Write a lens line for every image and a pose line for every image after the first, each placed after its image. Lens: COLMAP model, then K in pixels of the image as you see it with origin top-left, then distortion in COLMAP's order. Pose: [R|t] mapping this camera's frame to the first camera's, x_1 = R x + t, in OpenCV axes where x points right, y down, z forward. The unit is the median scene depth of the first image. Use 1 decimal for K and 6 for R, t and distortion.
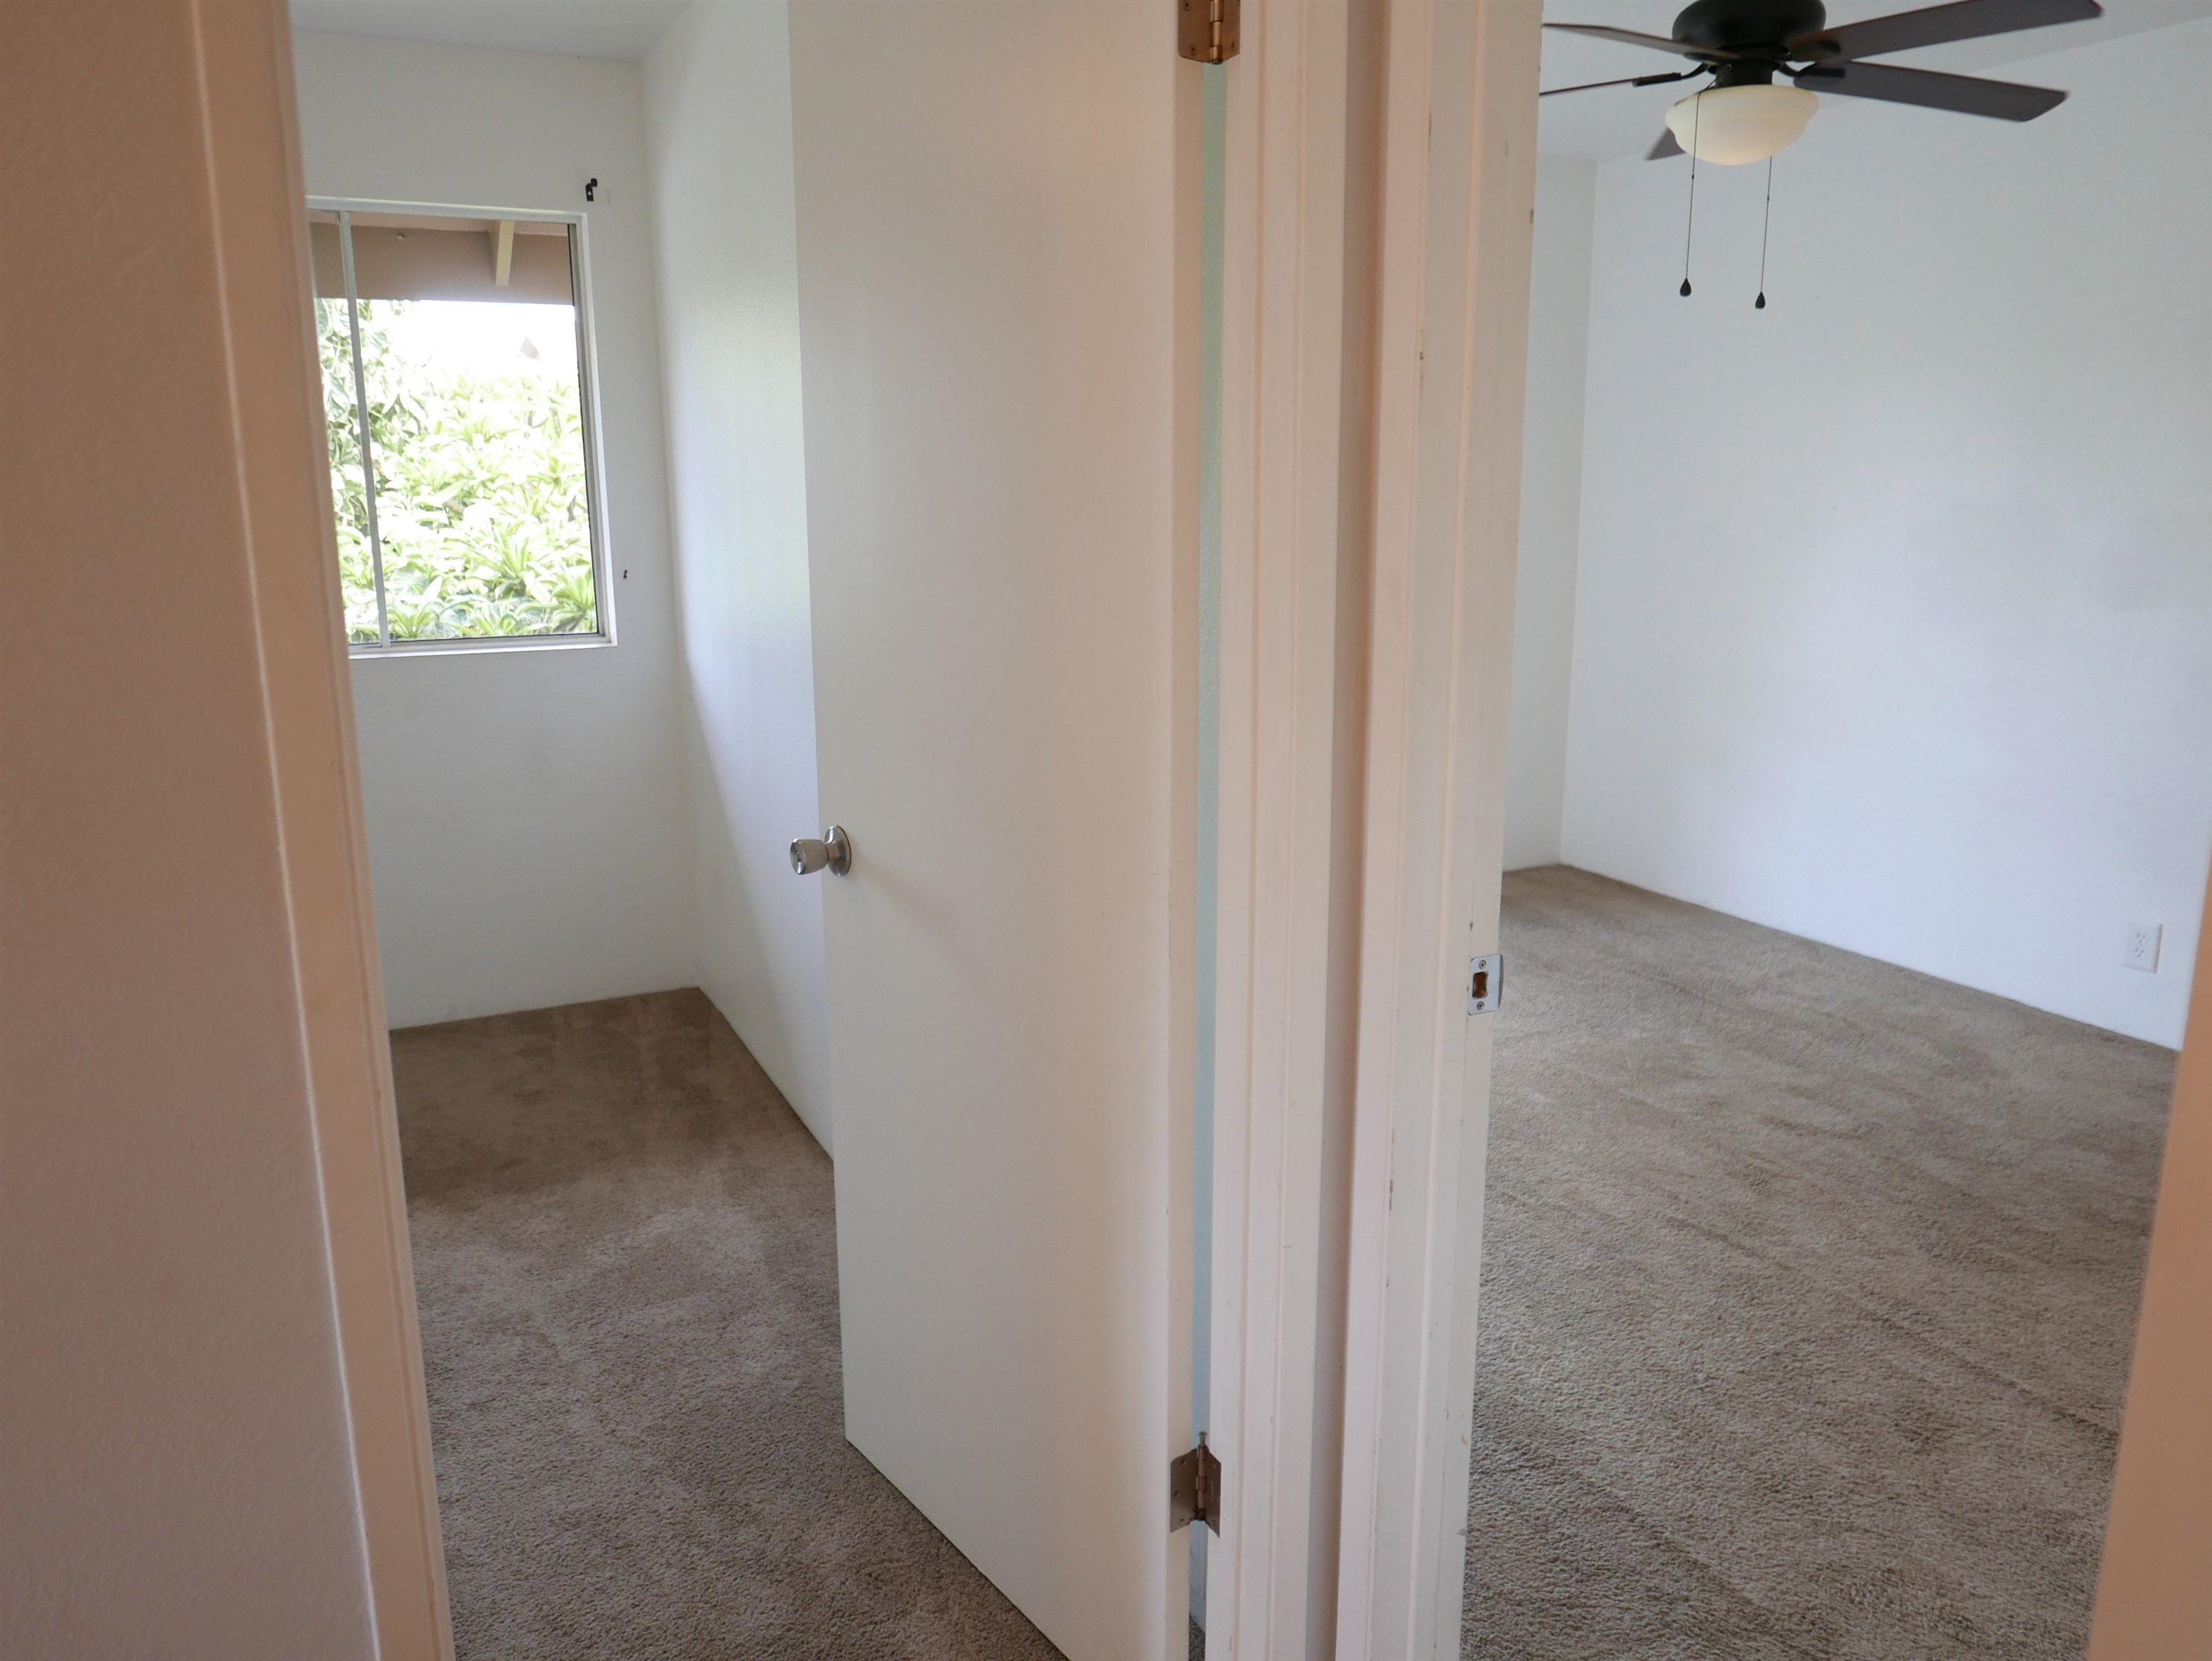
lens RADIAL K [[1595.6, 0, 1108.5], [0, 1595.6, 828.1], [0, 0, 1]] dist [-0.030280, 0.014610]
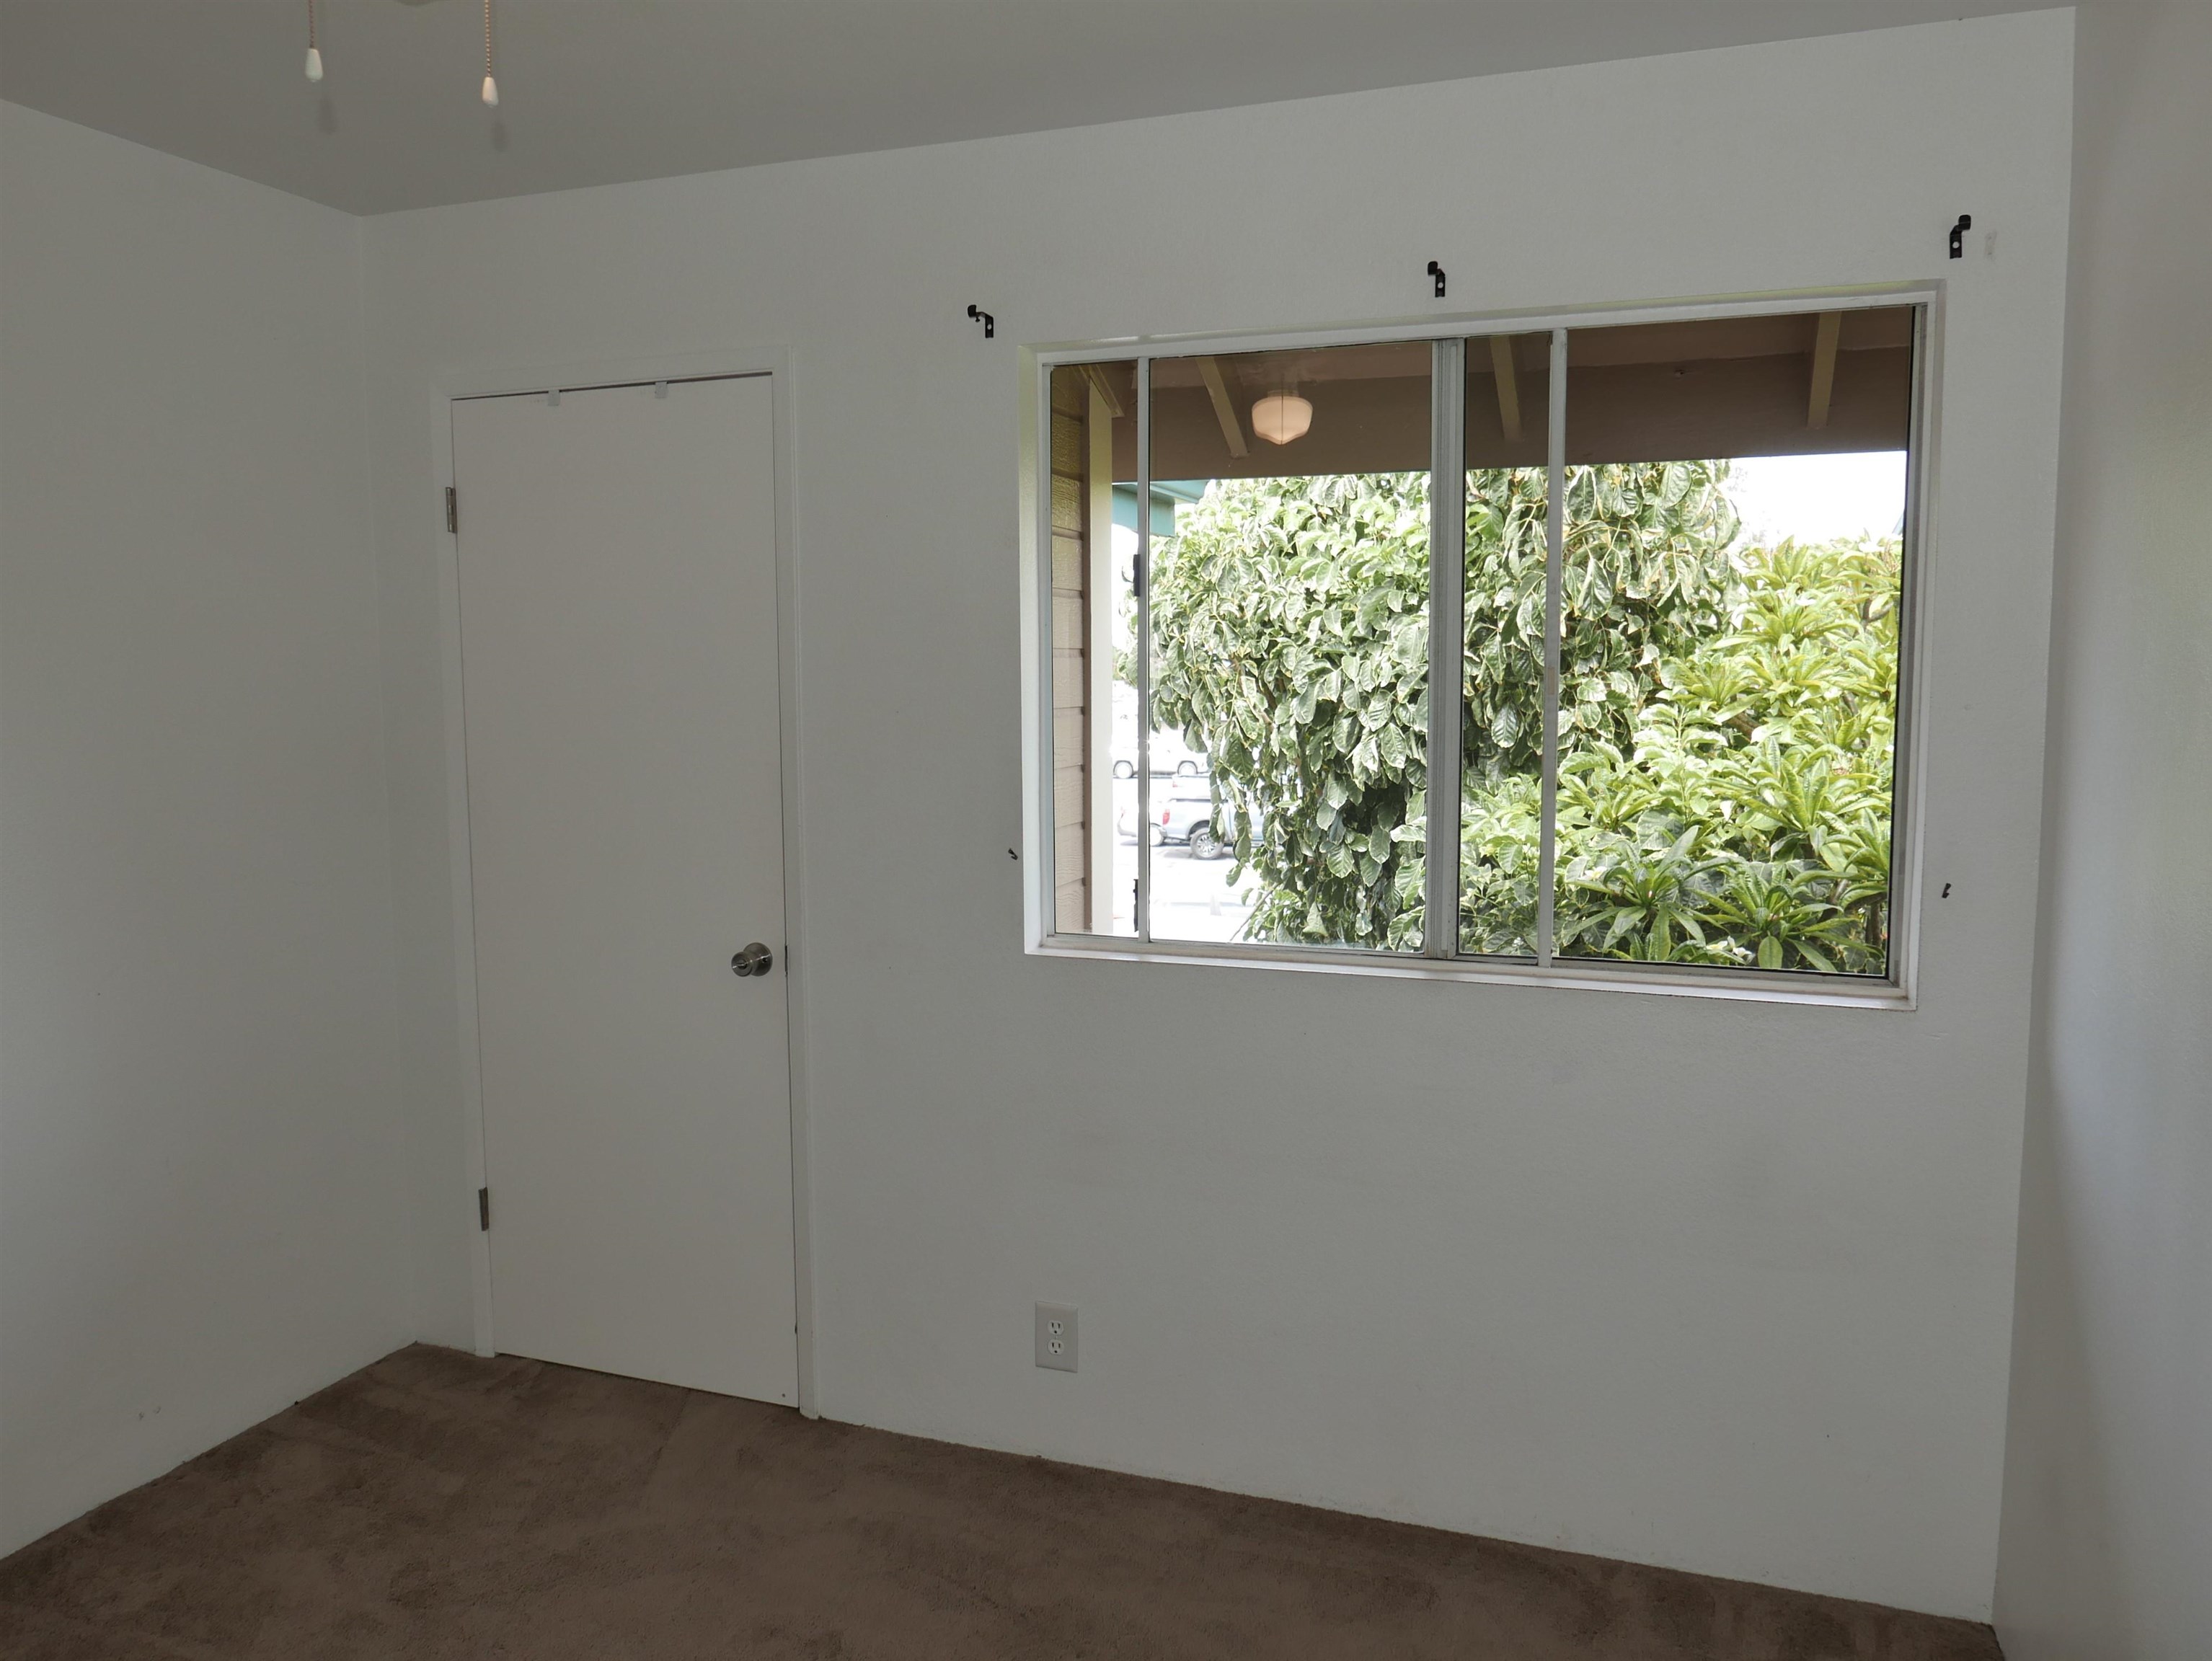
lens RADIAL K [[1610.0, 0, 1113.3], [0, 1610.0, 833.8], [0, 0, 1]] dist [-0.041002, 0.001994]
pose [[0.699226, 0.080902, -0.710308, -0.078706], [-0.156274, 0.986844, -0.041437, -0.080066], [0.697611, 0.139976, 0.702670, 0.280477]]
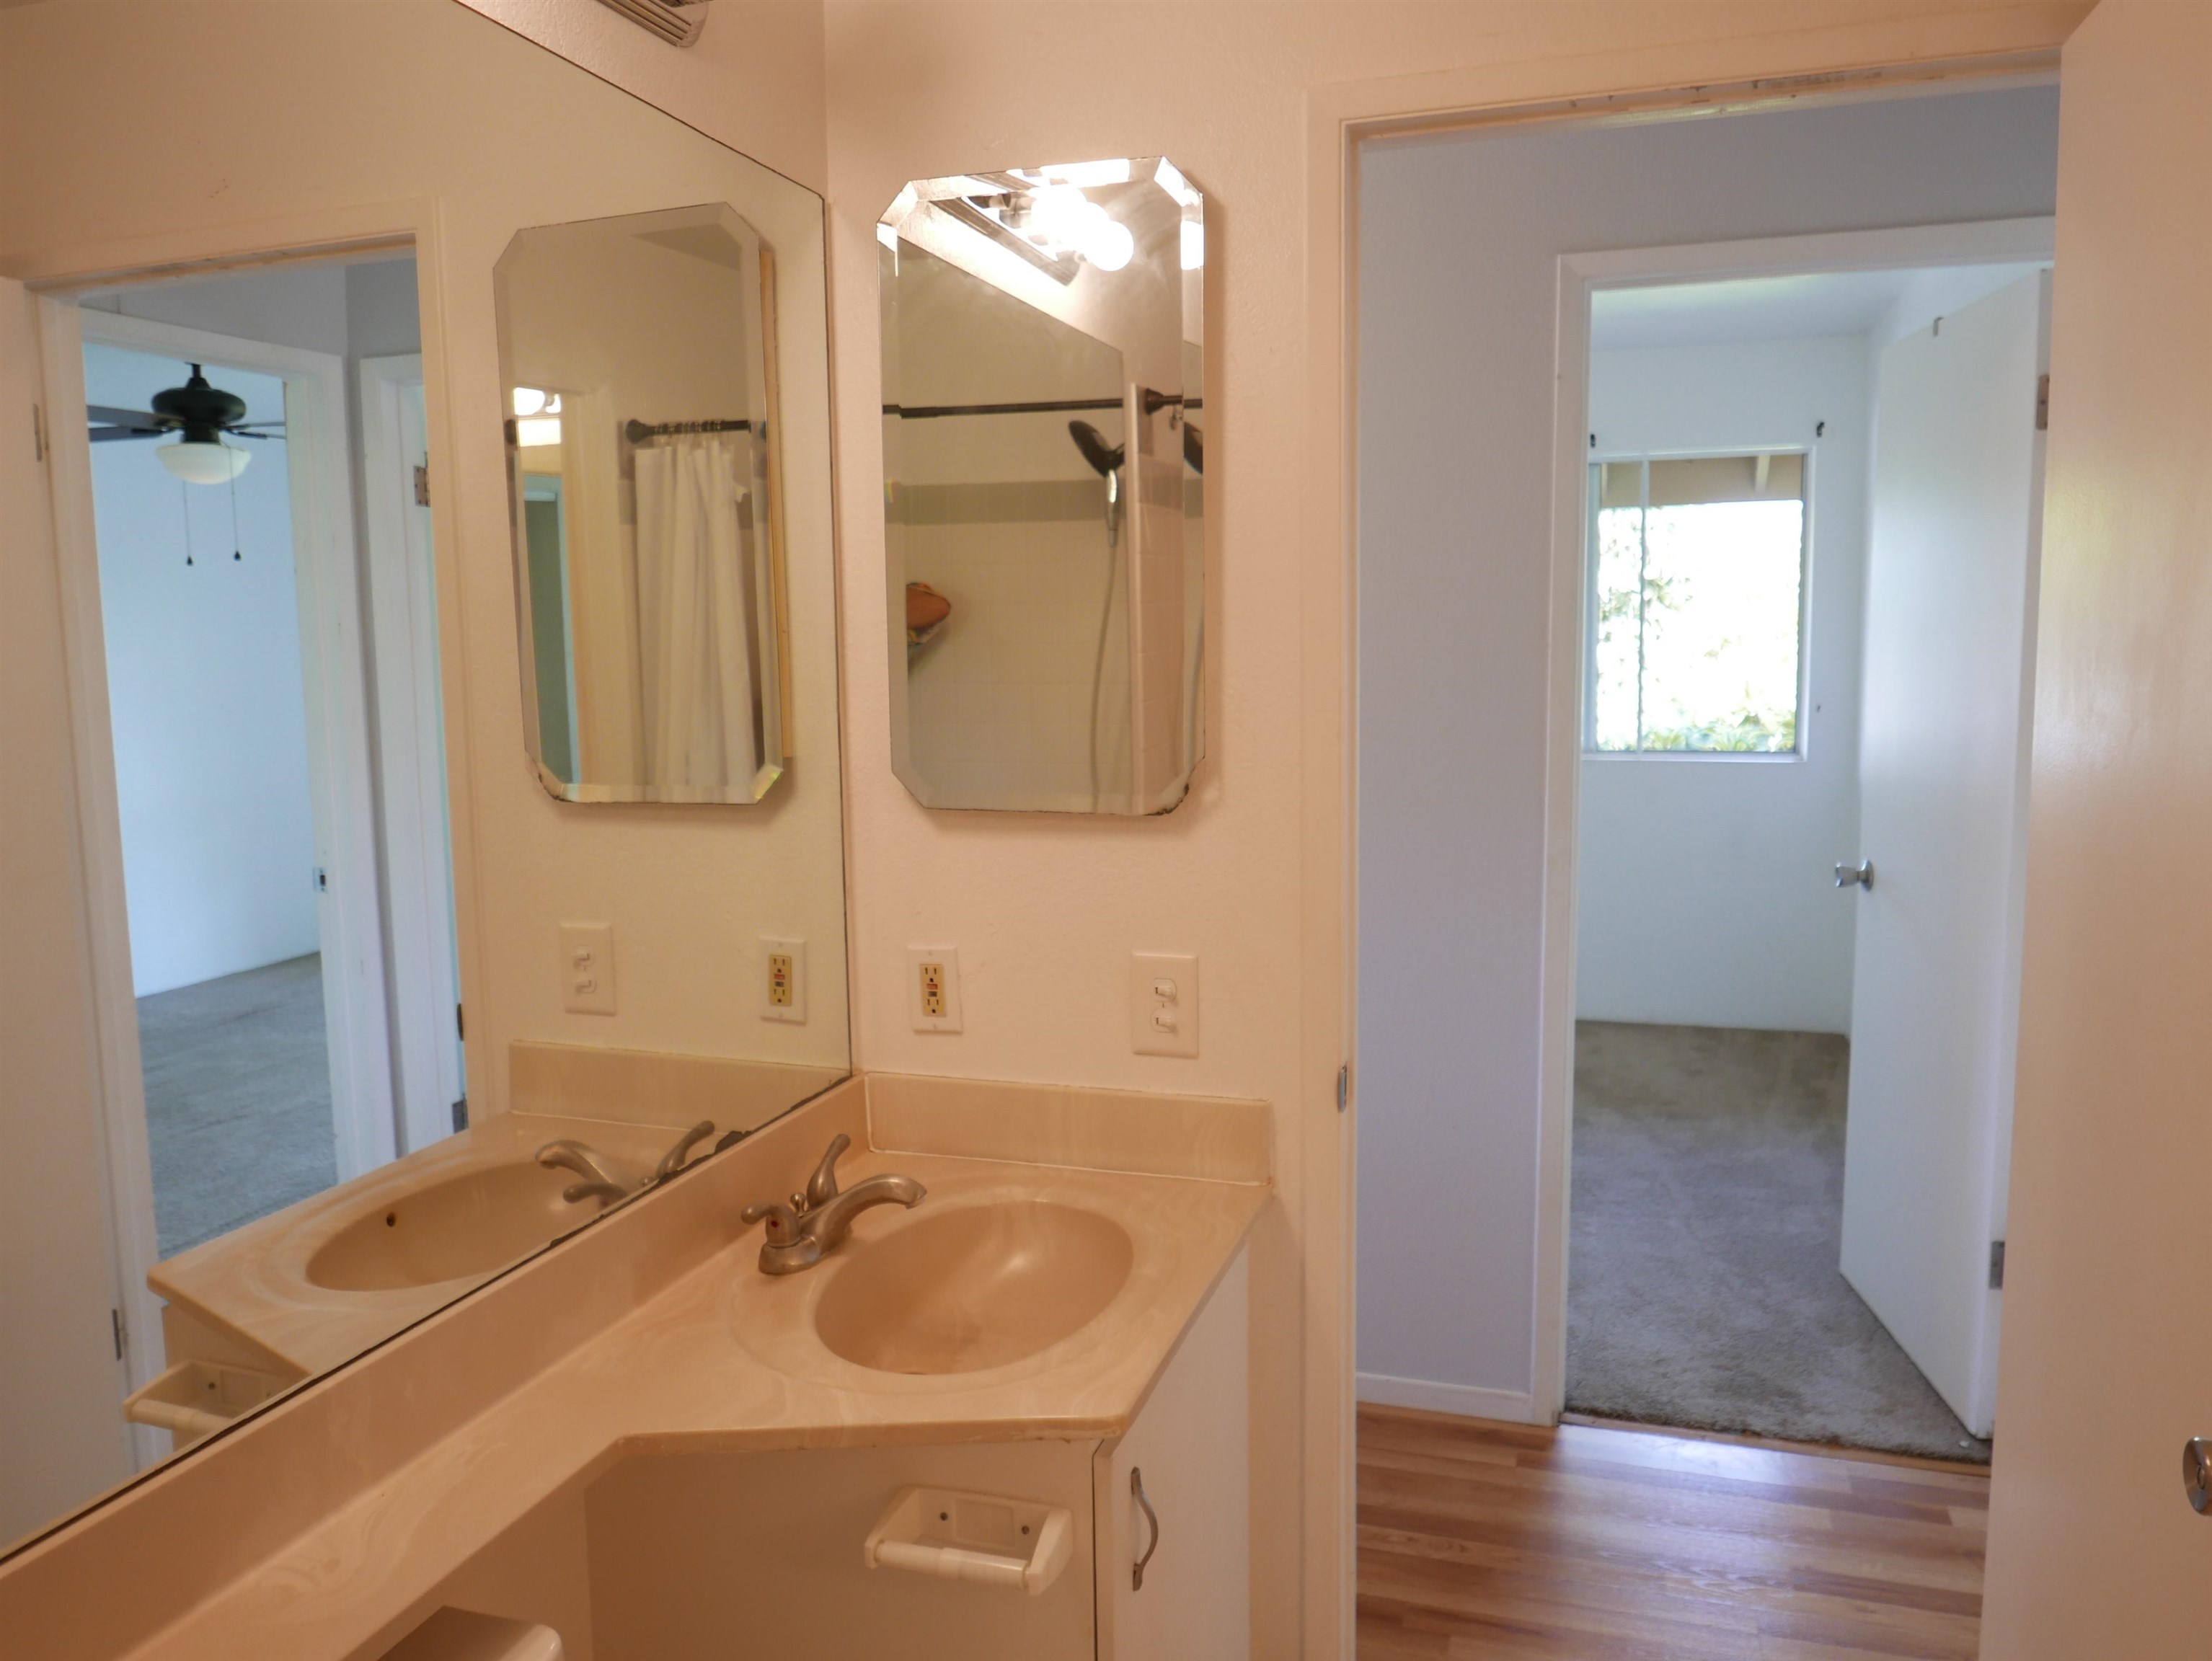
lens RADIAL K [[1595.6, 0, 1108.5], [0, 1595.6, 828.1], [0, 0, 1]] dist [-0.030280, 0.014610]
pose [[0.717415, 0.078366, -0.692224, 0.140645], [-0.137195, 0.990087, -0.030101, 0.043611], [0.683003, 0.116565, 0.721055, -0.249240]]
